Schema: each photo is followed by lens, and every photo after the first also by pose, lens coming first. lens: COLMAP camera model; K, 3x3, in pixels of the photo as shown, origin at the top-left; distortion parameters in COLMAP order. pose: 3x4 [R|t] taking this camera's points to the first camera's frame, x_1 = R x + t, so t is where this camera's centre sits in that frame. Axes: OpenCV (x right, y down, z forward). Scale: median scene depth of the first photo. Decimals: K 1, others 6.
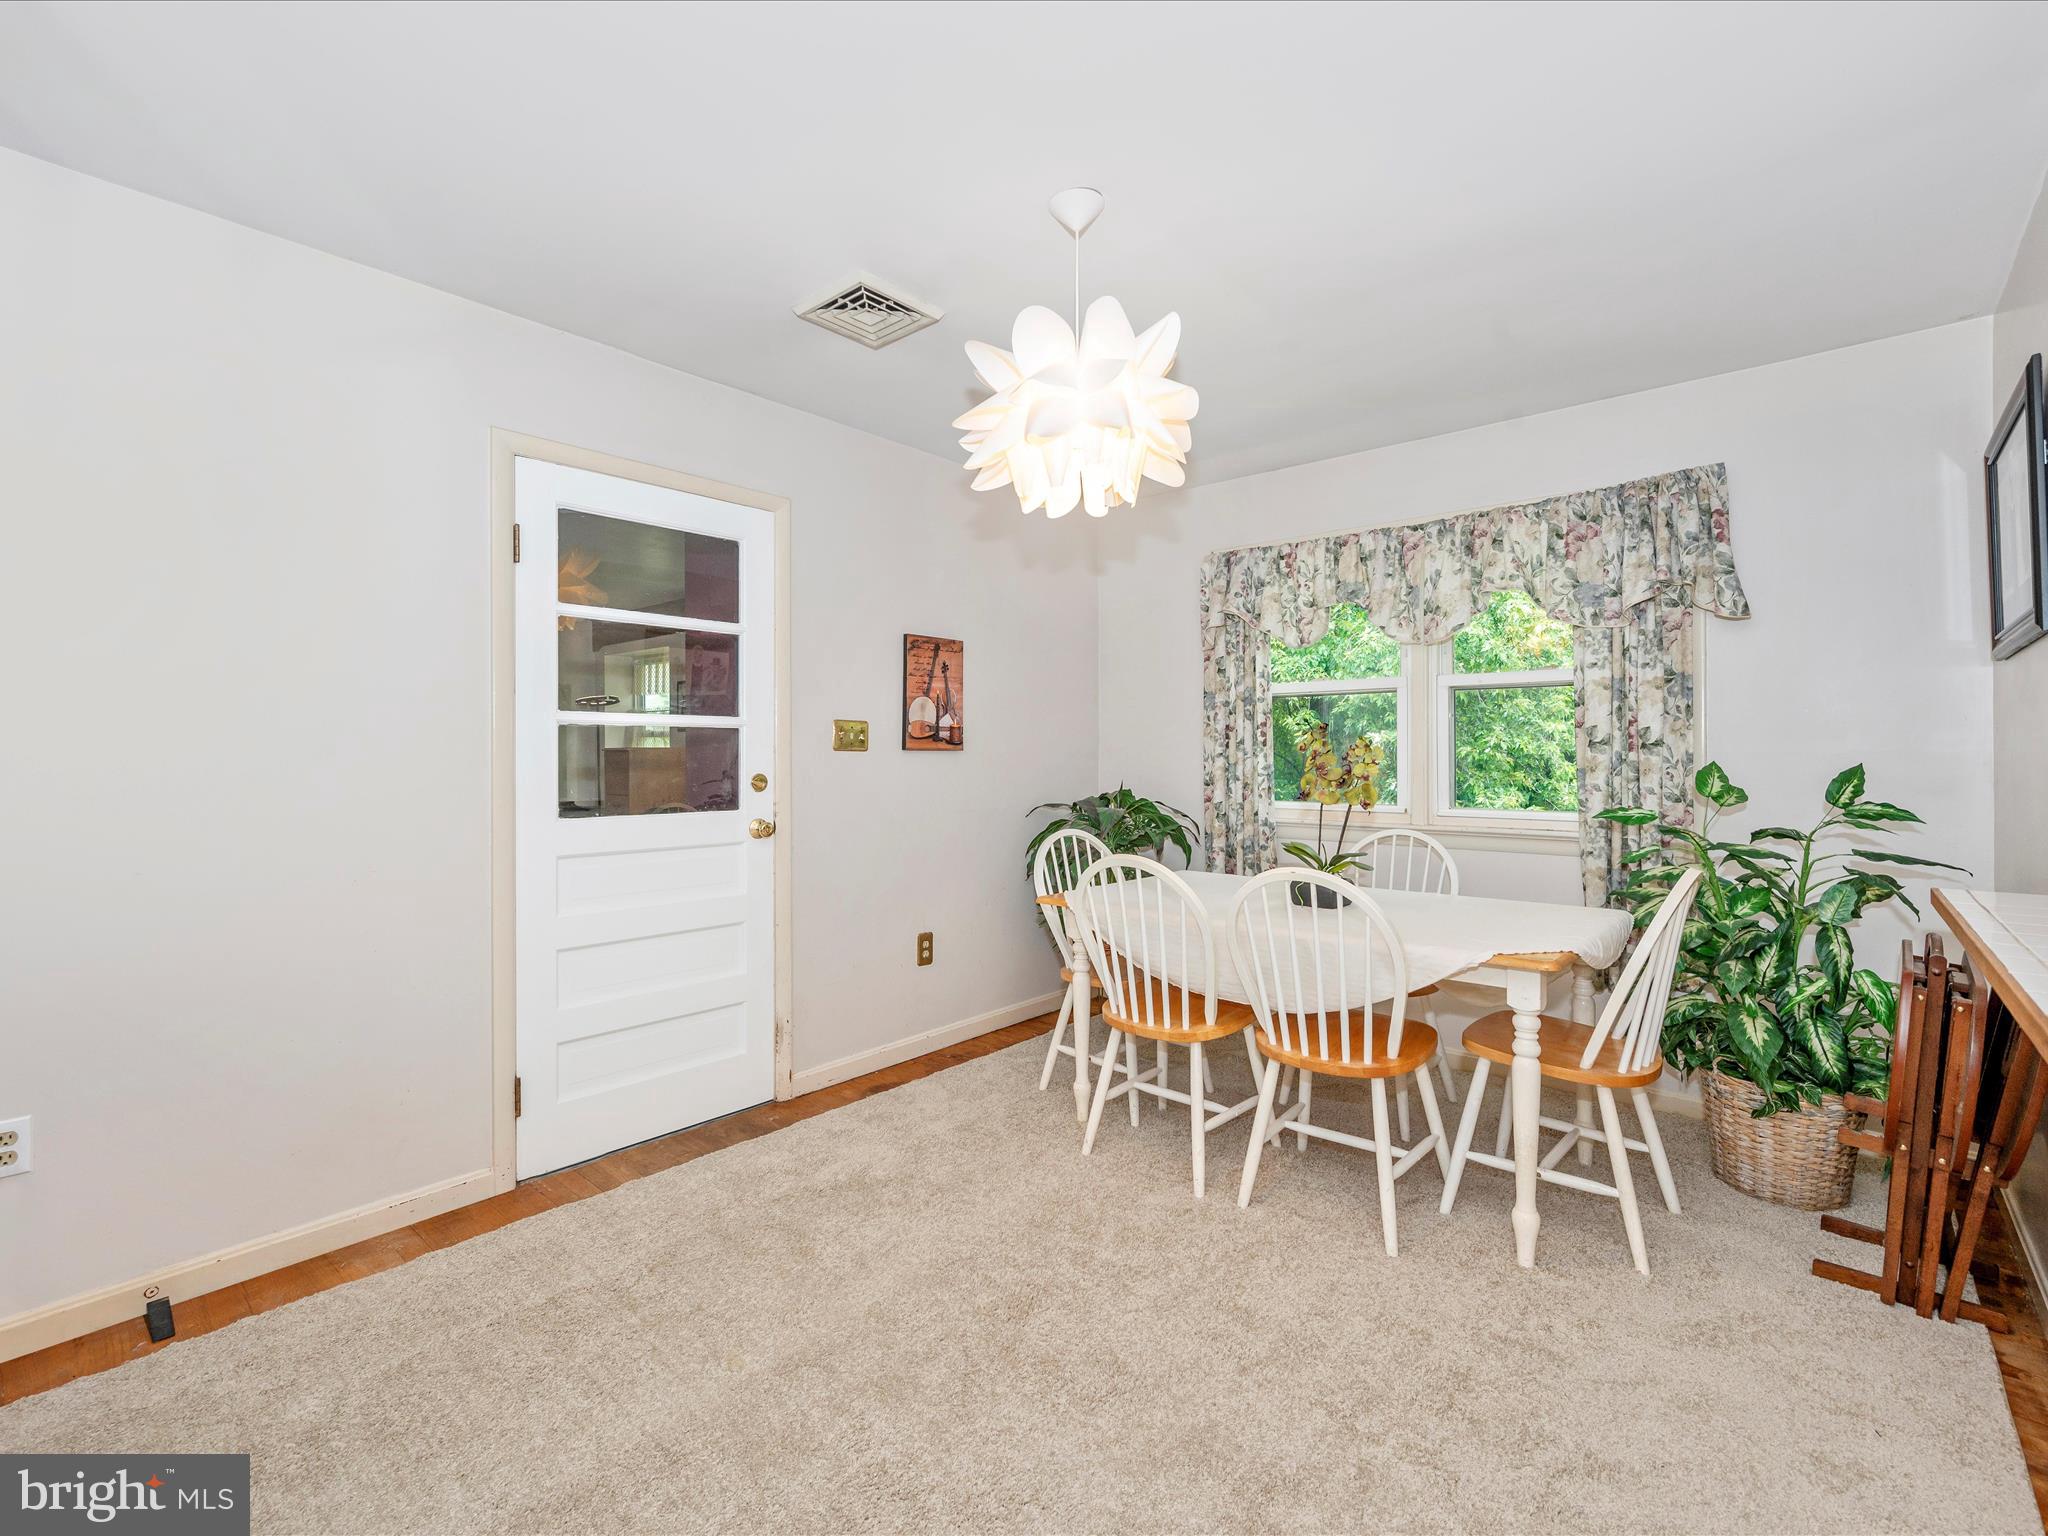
lens RADIAL K [[915.0, 0, 986.6], [0, 915.0, 751.1], [0, 0, 1]] dist [0.004992, -0.000393]
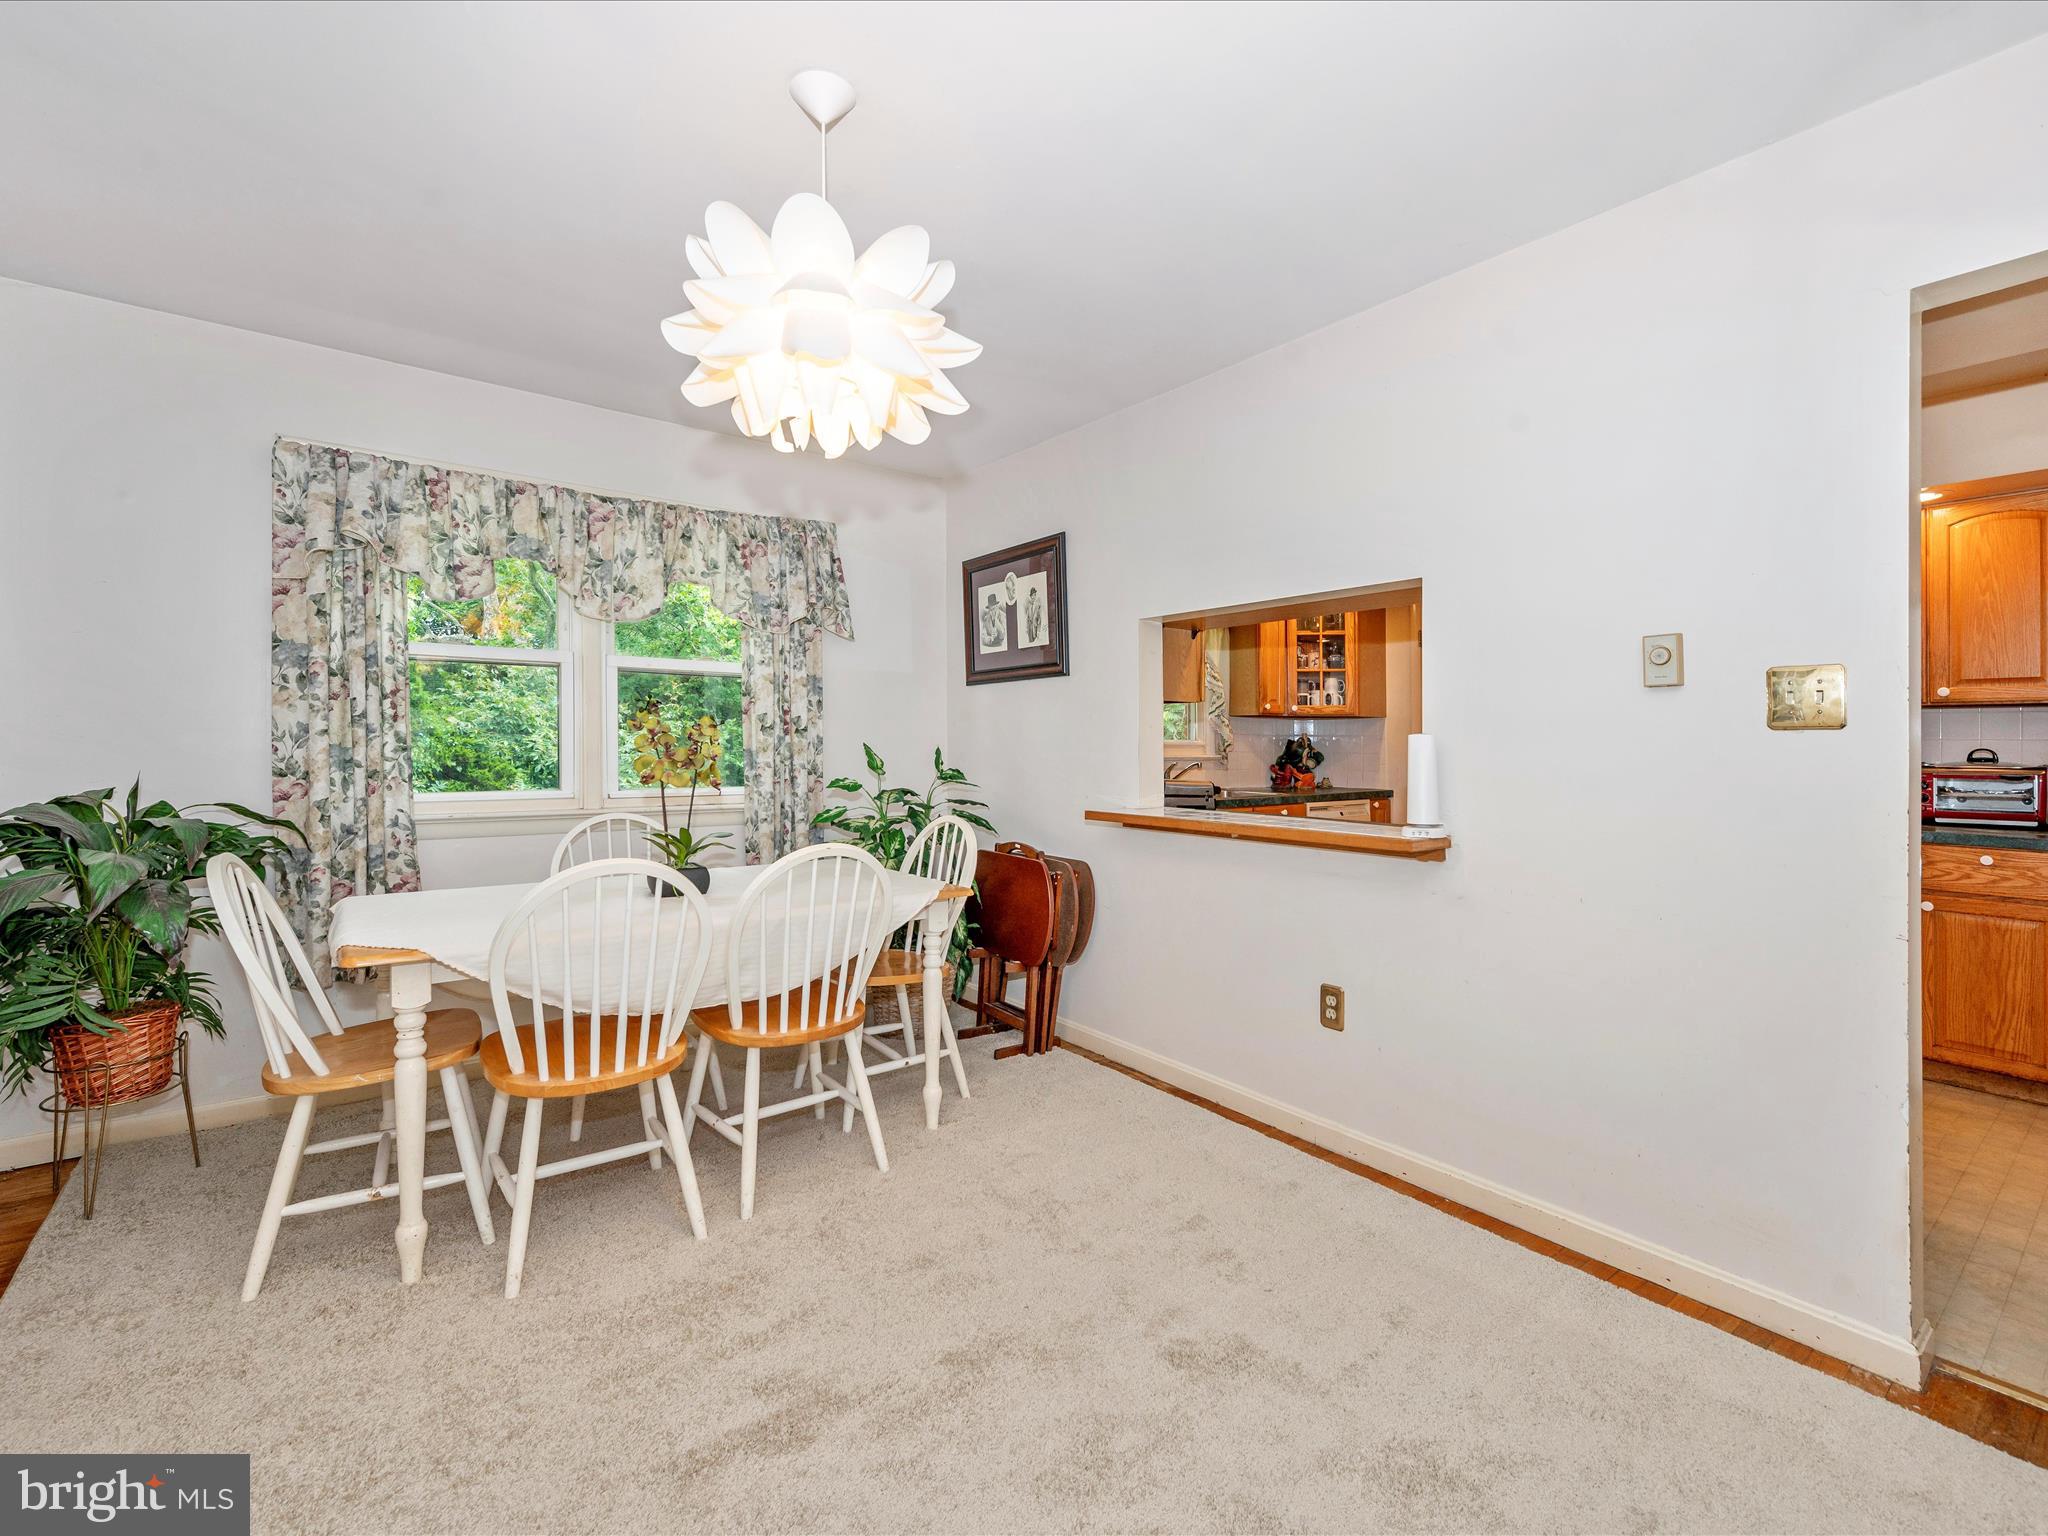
lens RADIAL K [[915.0, 0, 1040.0], [0, 915.0, 748.6], [0, 0, 1]] dist [0.004992, -0.000393]
pose [[0.180050, -0.002530, 0.983654, -0.386145], [-0.013551, 0.999895, 0.005052, 0.006488], [-0.983564, -0.014239, 0.179997, 0.365603]]
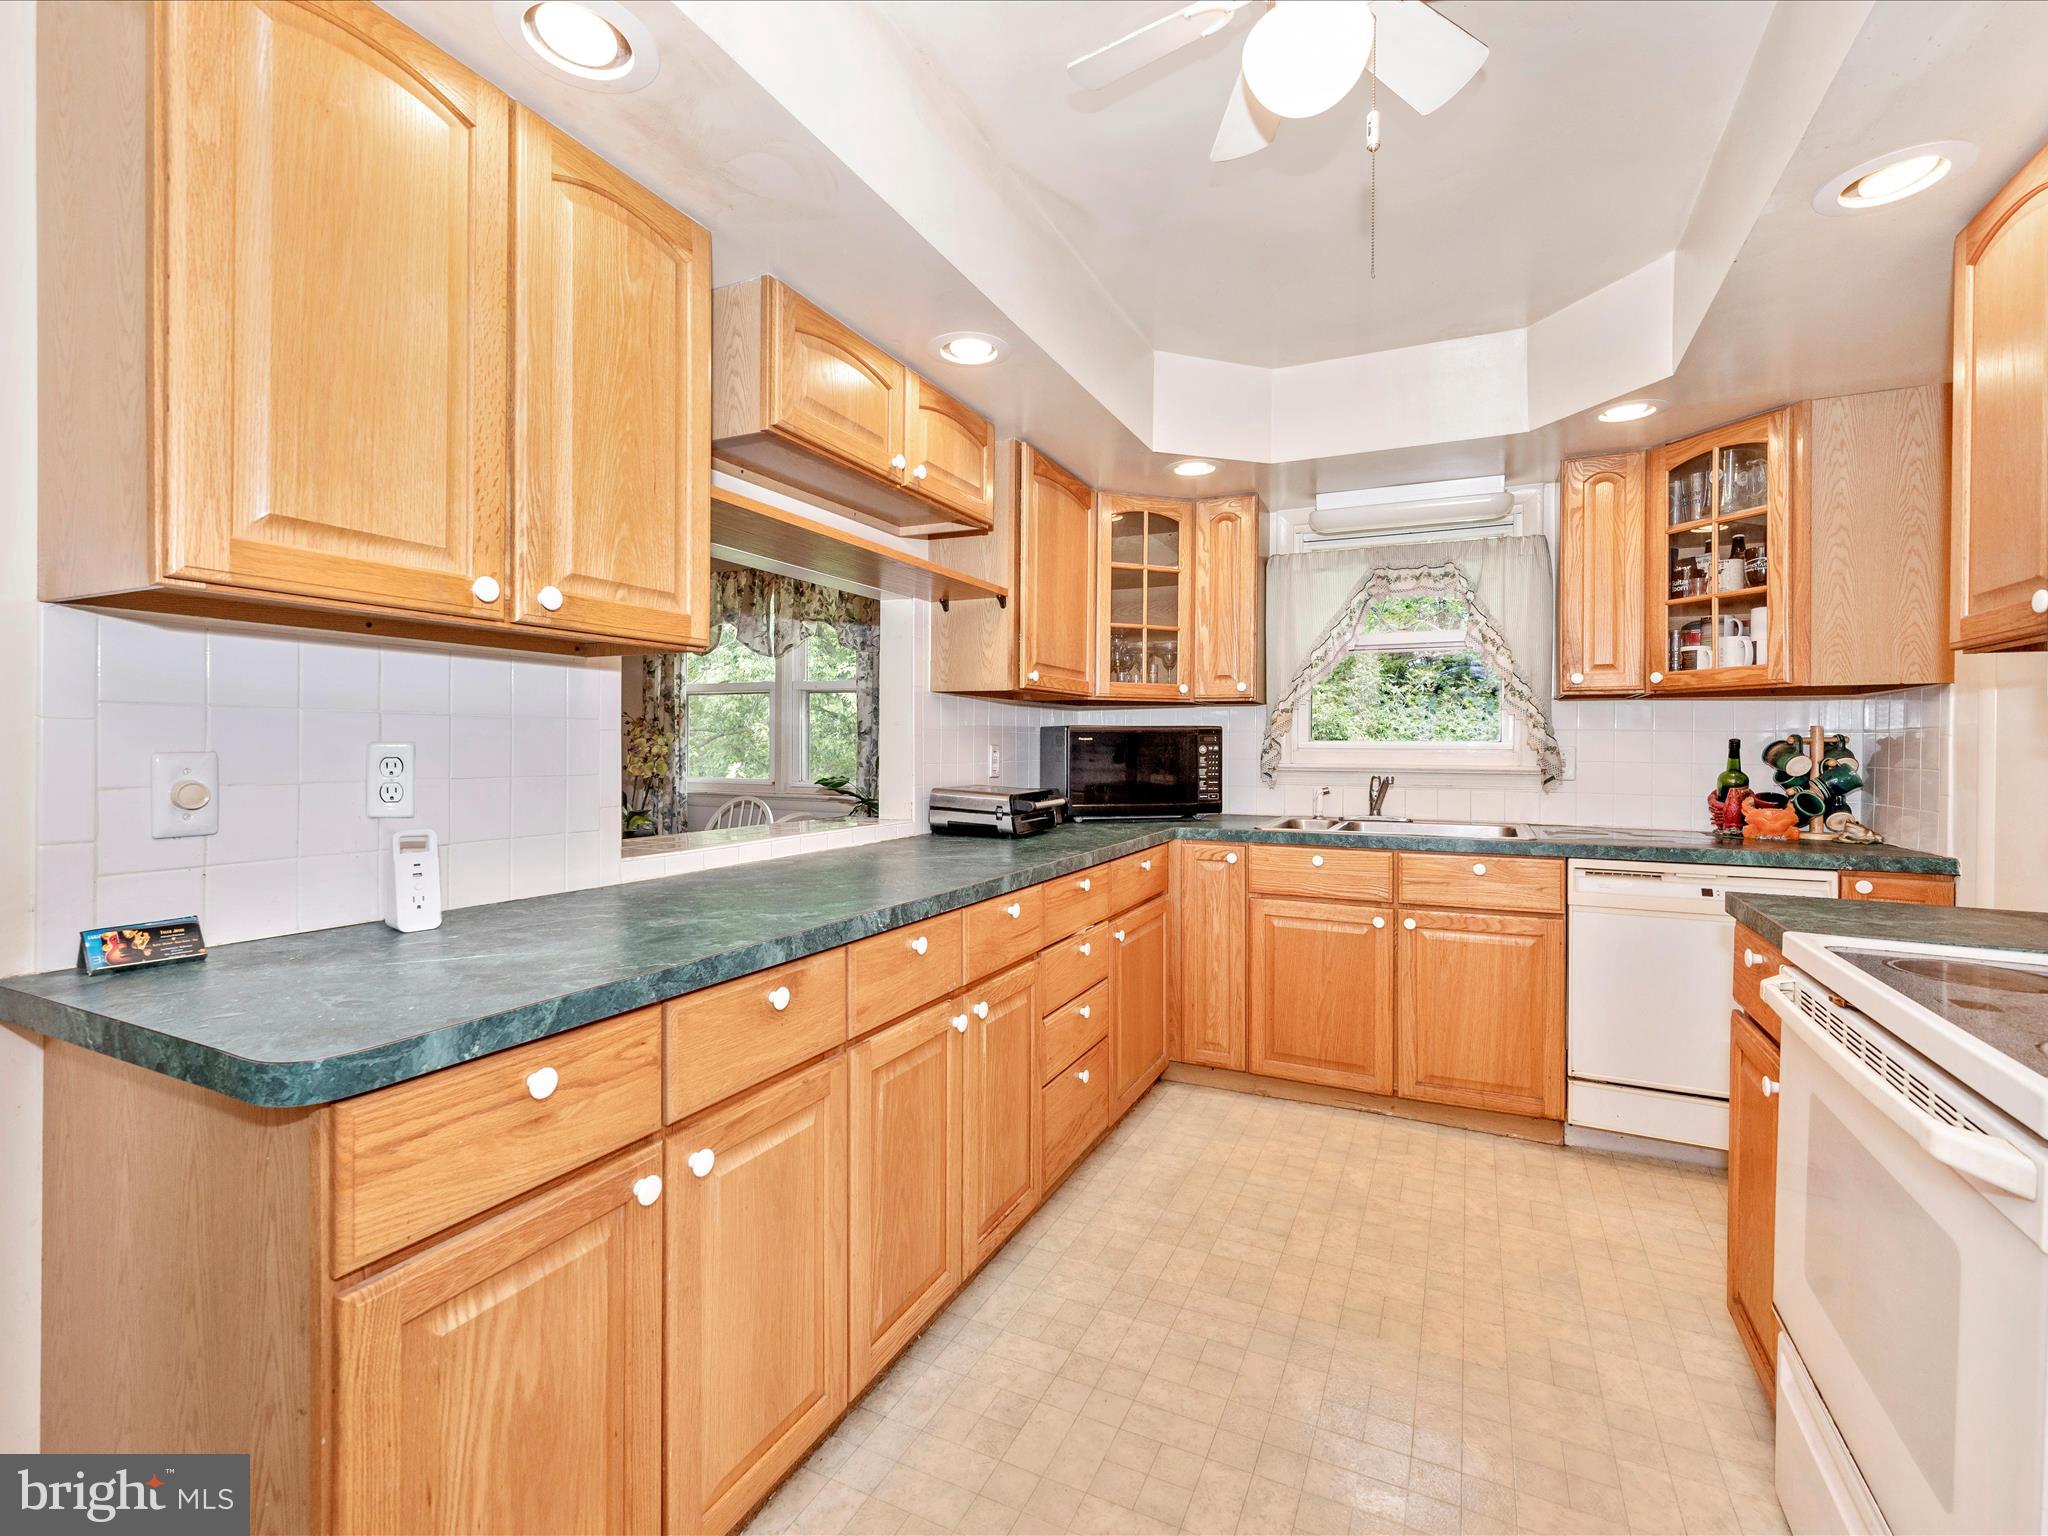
lens RADIAL K [[915.0, 0, 1028.9], [0, 915.0, 756.5], [0, 0, 1]] dist [0.004992, -0.000393]
pose [[0.959634, 0.005864, 0.281192, 0.451074], [-0.010687, 0.999821, 0.015622, 0.001668], [-0.281050, -0.017997, 0.959524, -0.371313]]
